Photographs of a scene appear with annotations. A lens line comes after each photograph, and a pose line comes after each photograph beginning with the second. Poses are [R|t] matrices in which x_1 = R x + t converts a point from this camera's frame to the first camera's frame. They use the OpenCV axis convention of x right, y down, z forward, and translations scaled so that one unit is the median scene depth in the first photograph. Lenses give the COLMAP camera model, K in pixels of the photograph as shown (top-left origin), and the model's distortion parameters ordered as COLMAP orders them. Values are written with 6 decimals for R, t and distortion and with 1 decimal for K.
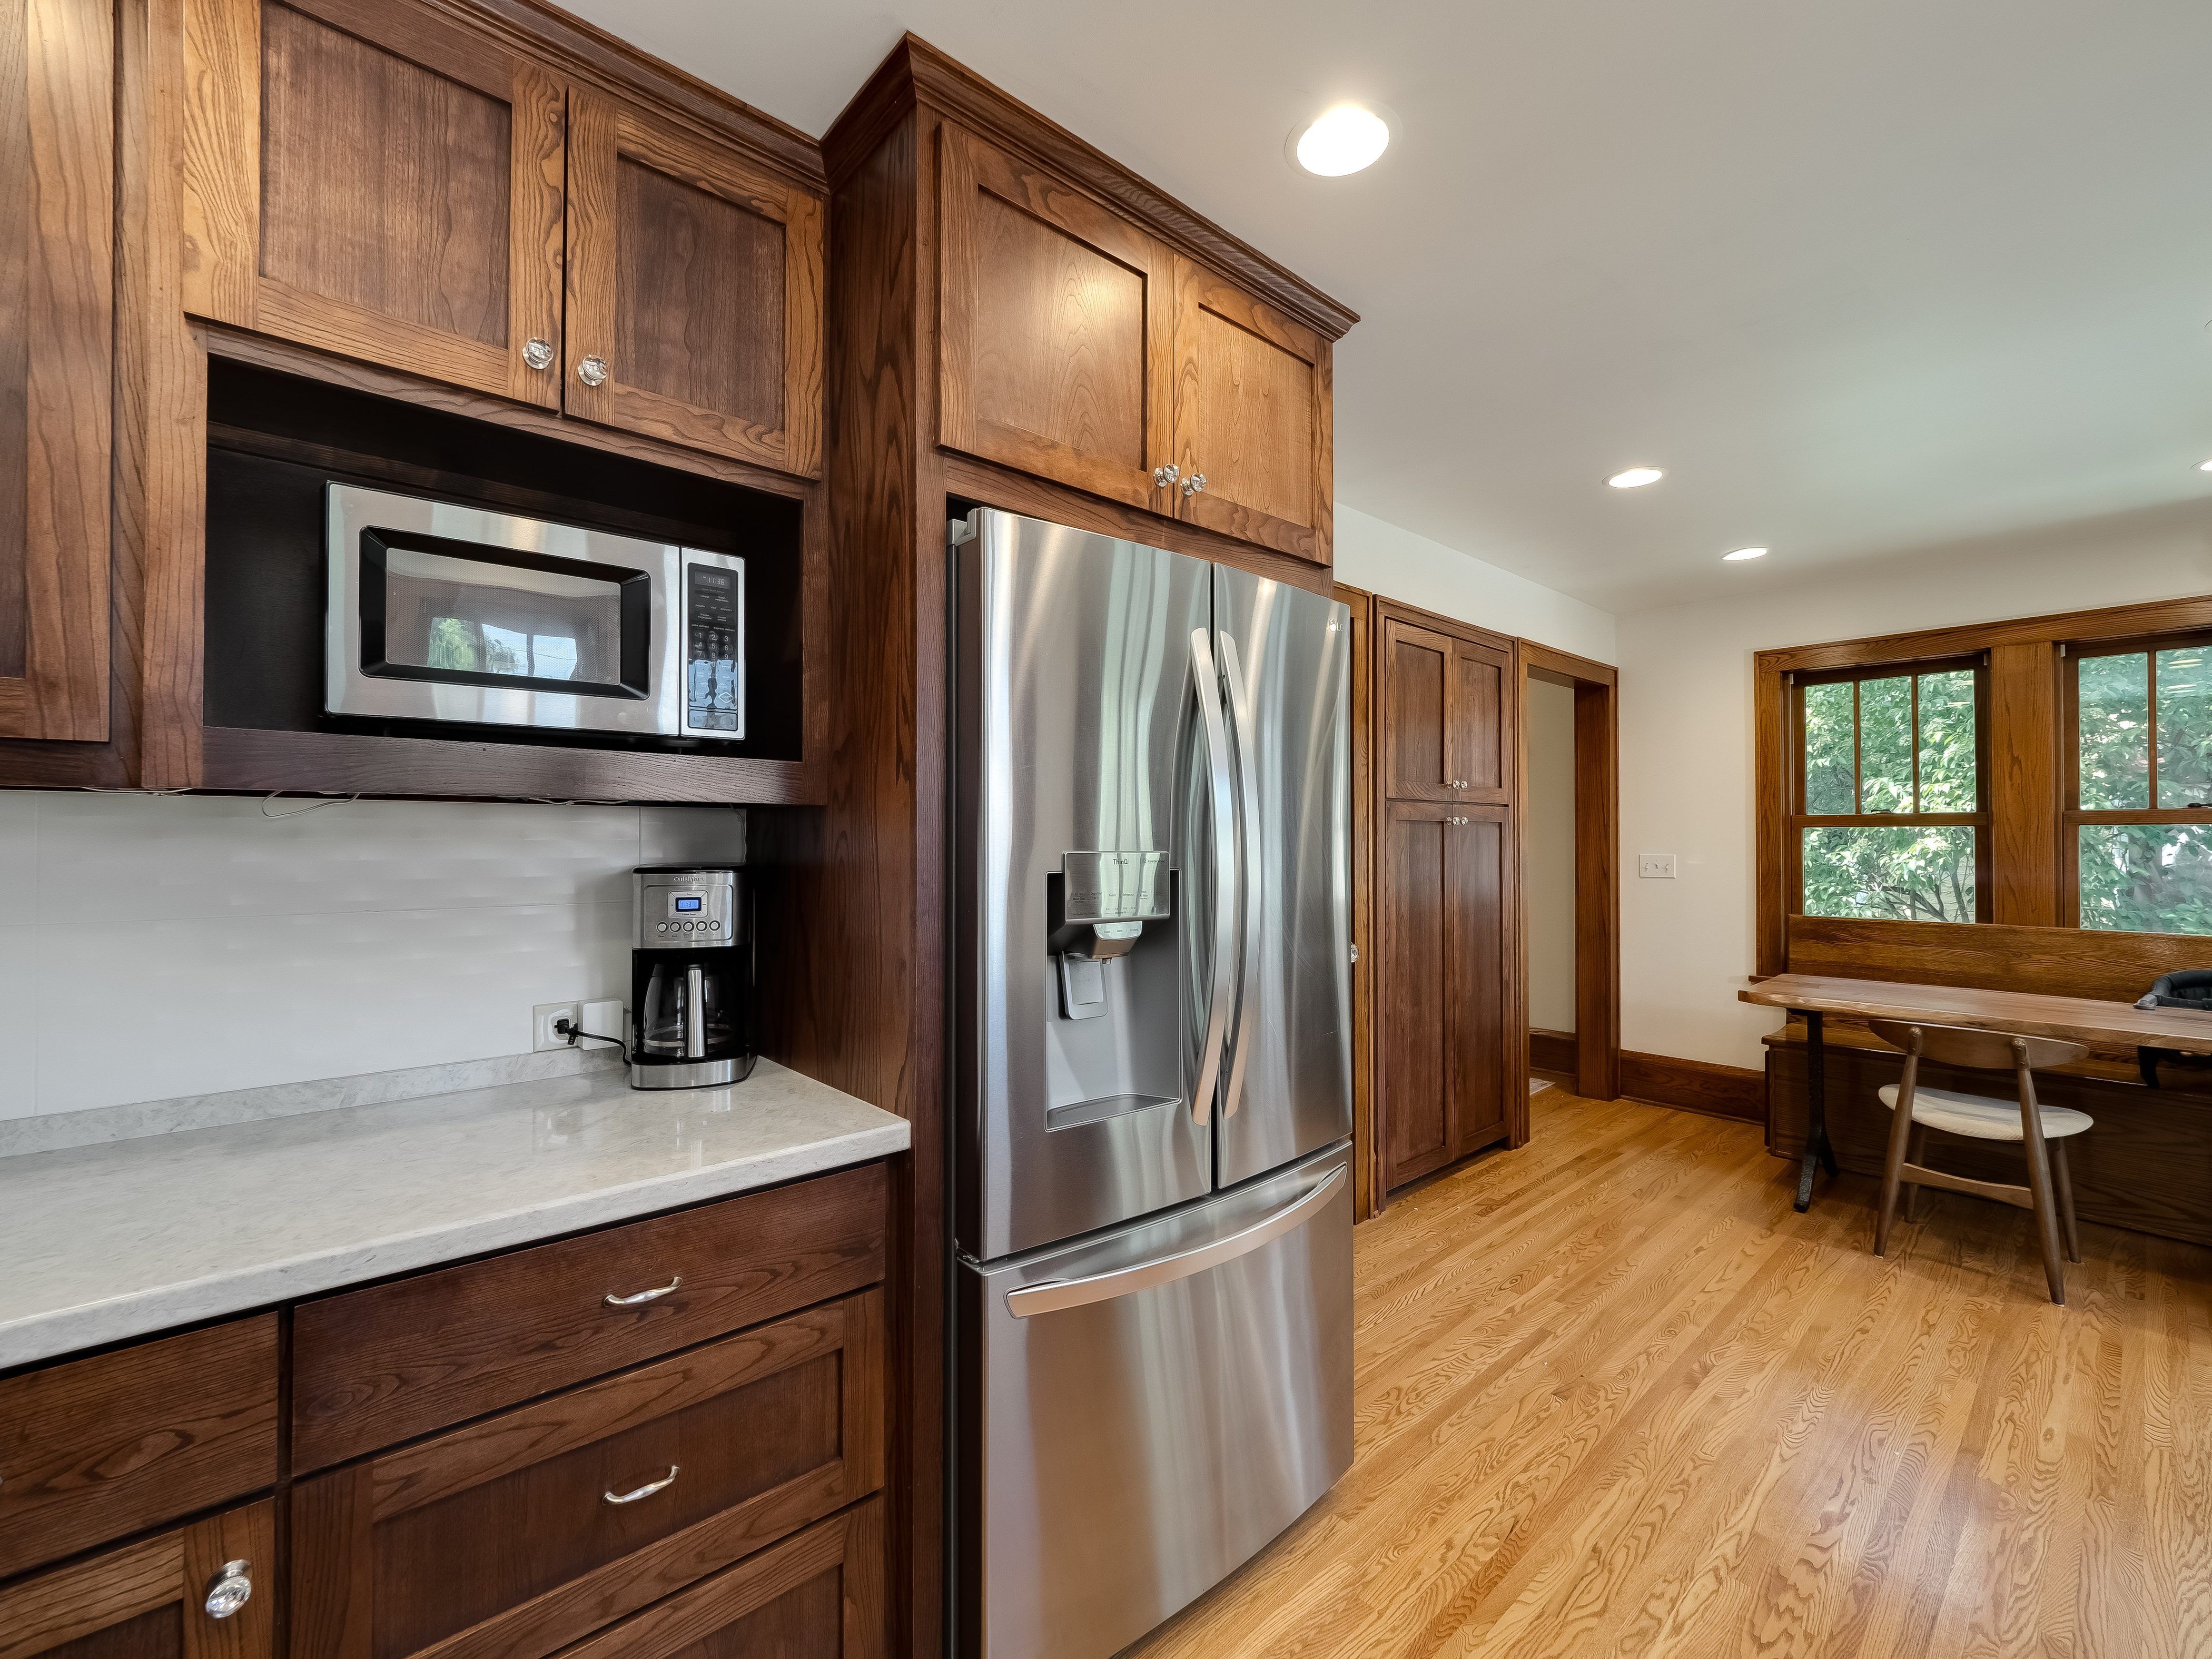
lens RADIAL K [[949.7, 0, 1109.3], [0, 949.7, 832.4], [0, 0, 1]] dist [-0.001327, 0.000132]
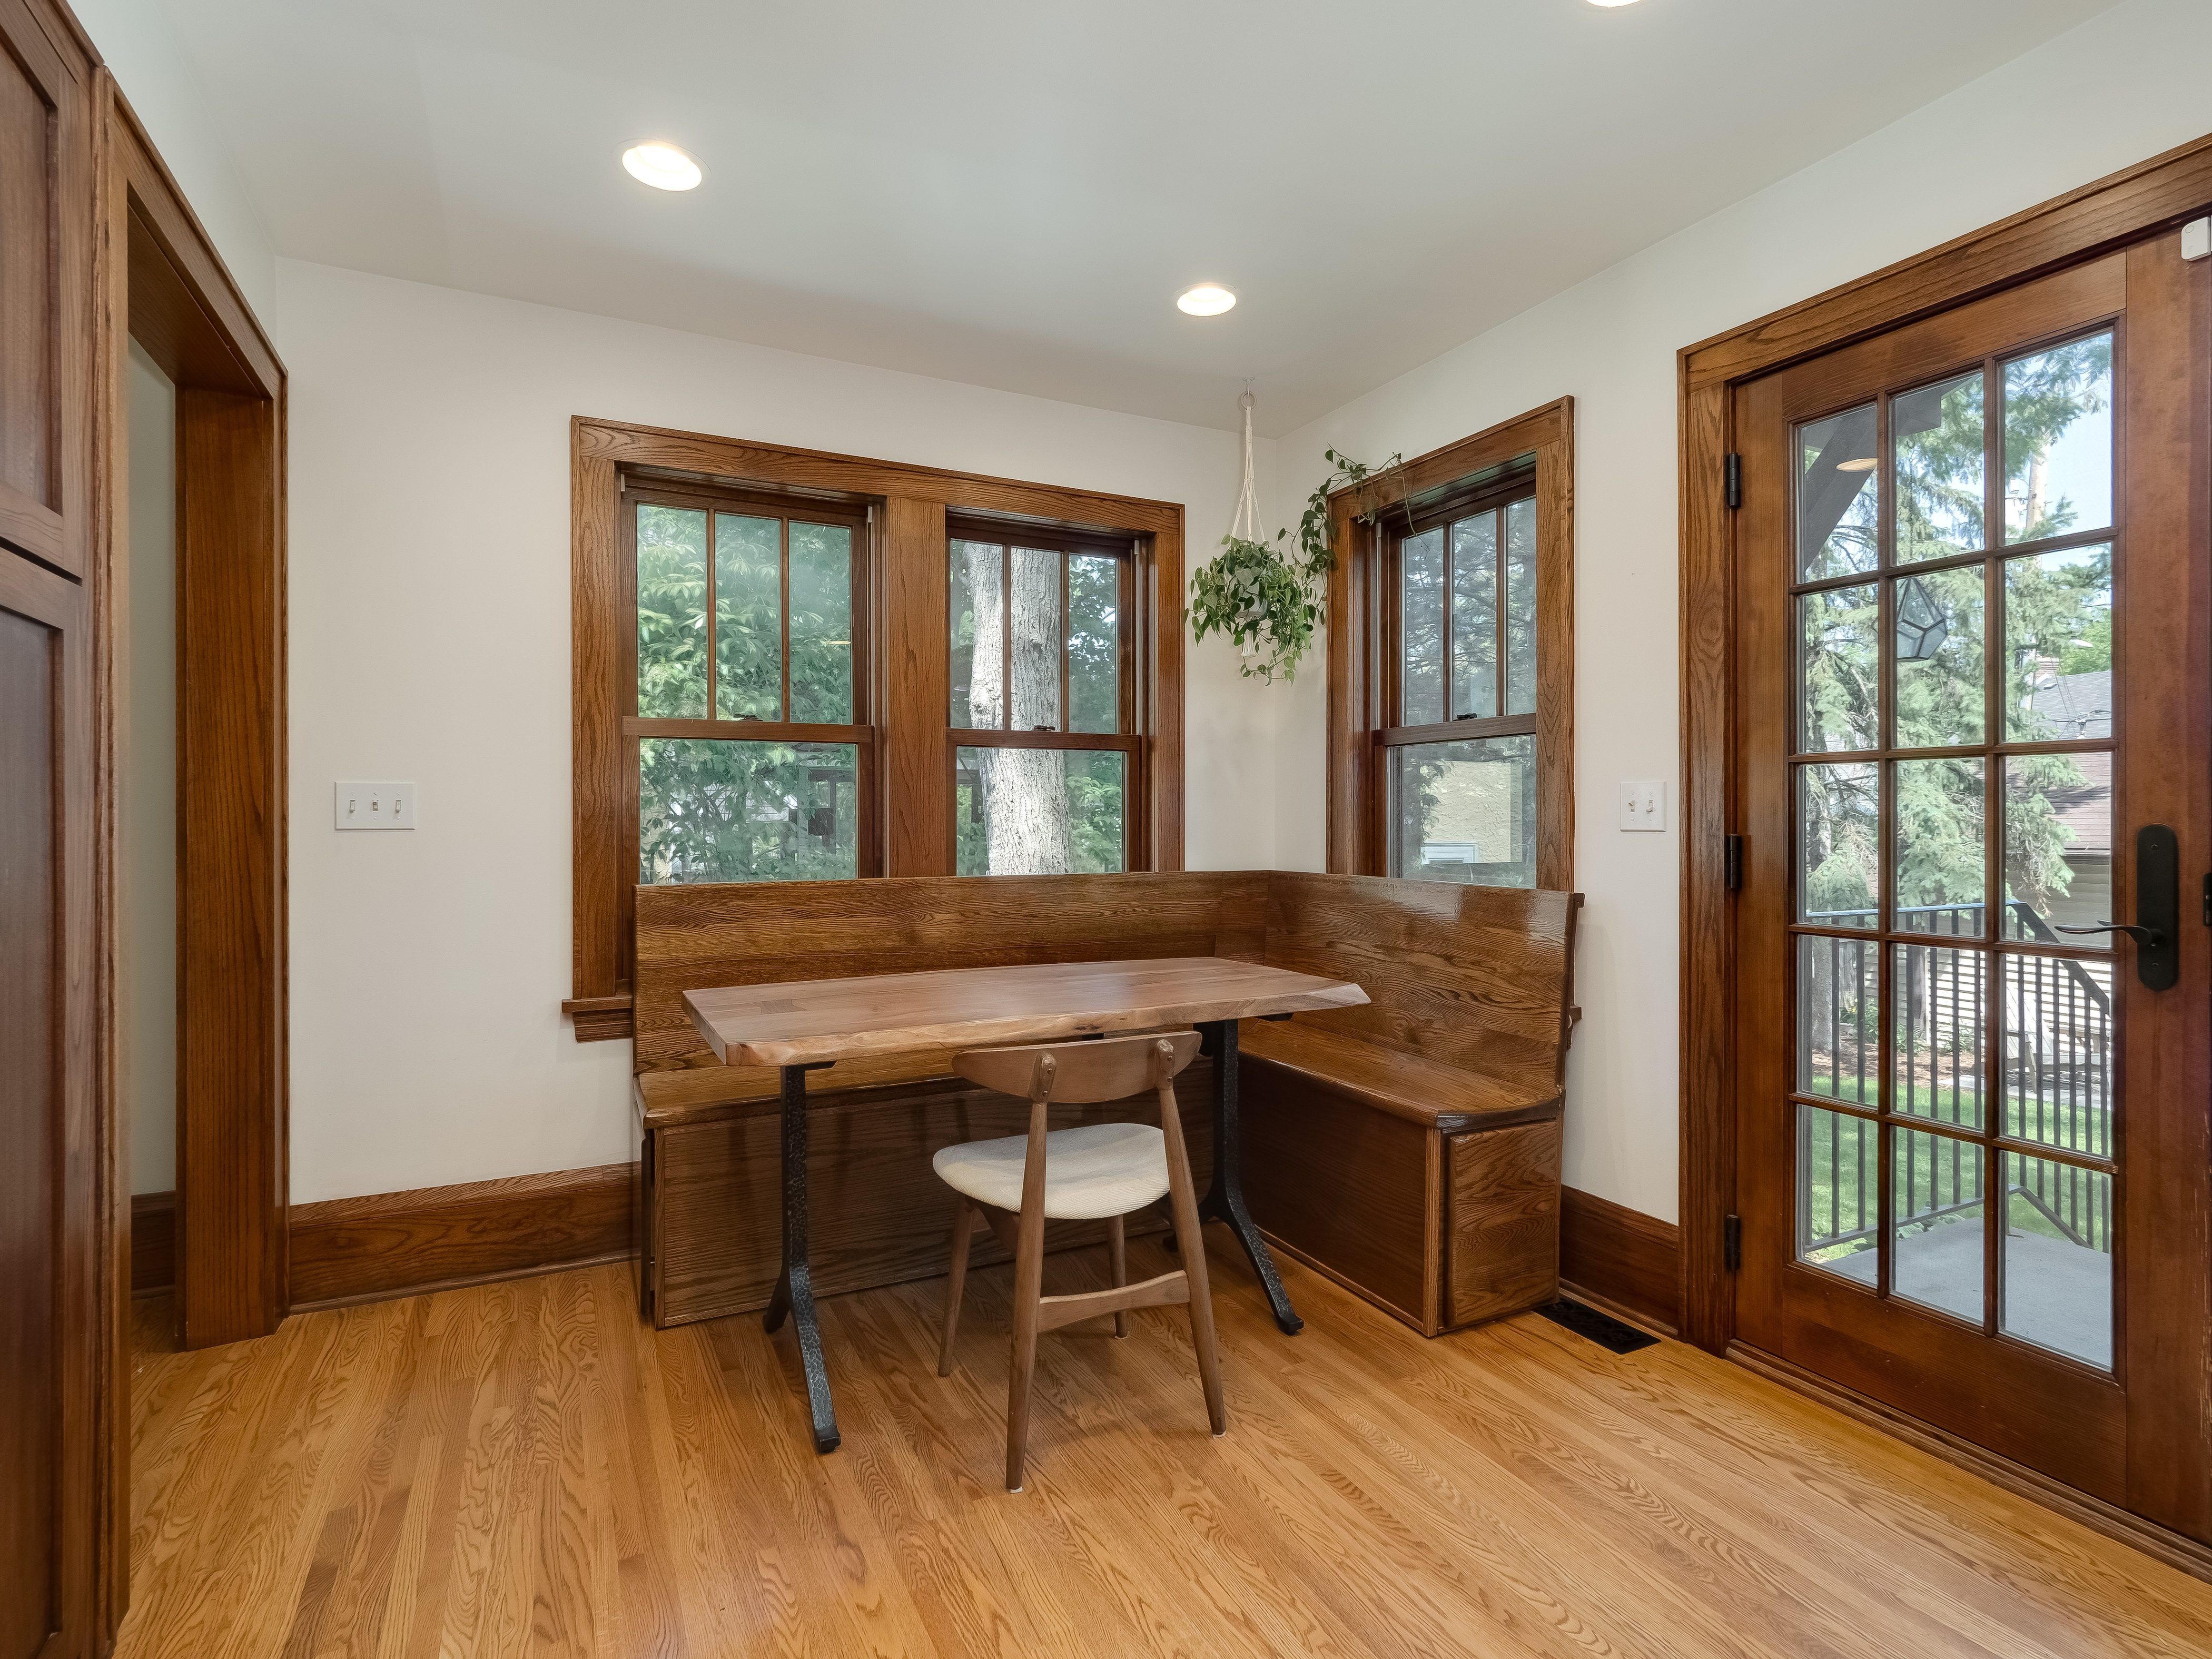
lens RADIAL K [[1064.9, 0, 1099.0], [0, 1064.9, 819.2], [0, 0, 1]] dist [0.001029, -0.004395]
pose [[0.260634, 0.000339, 0.965438, 0.182999], [-0.005706, 0.999983, 0.001189, 0.048881], [-0.965421, -0.005819, 0.260631, 0.615987]]
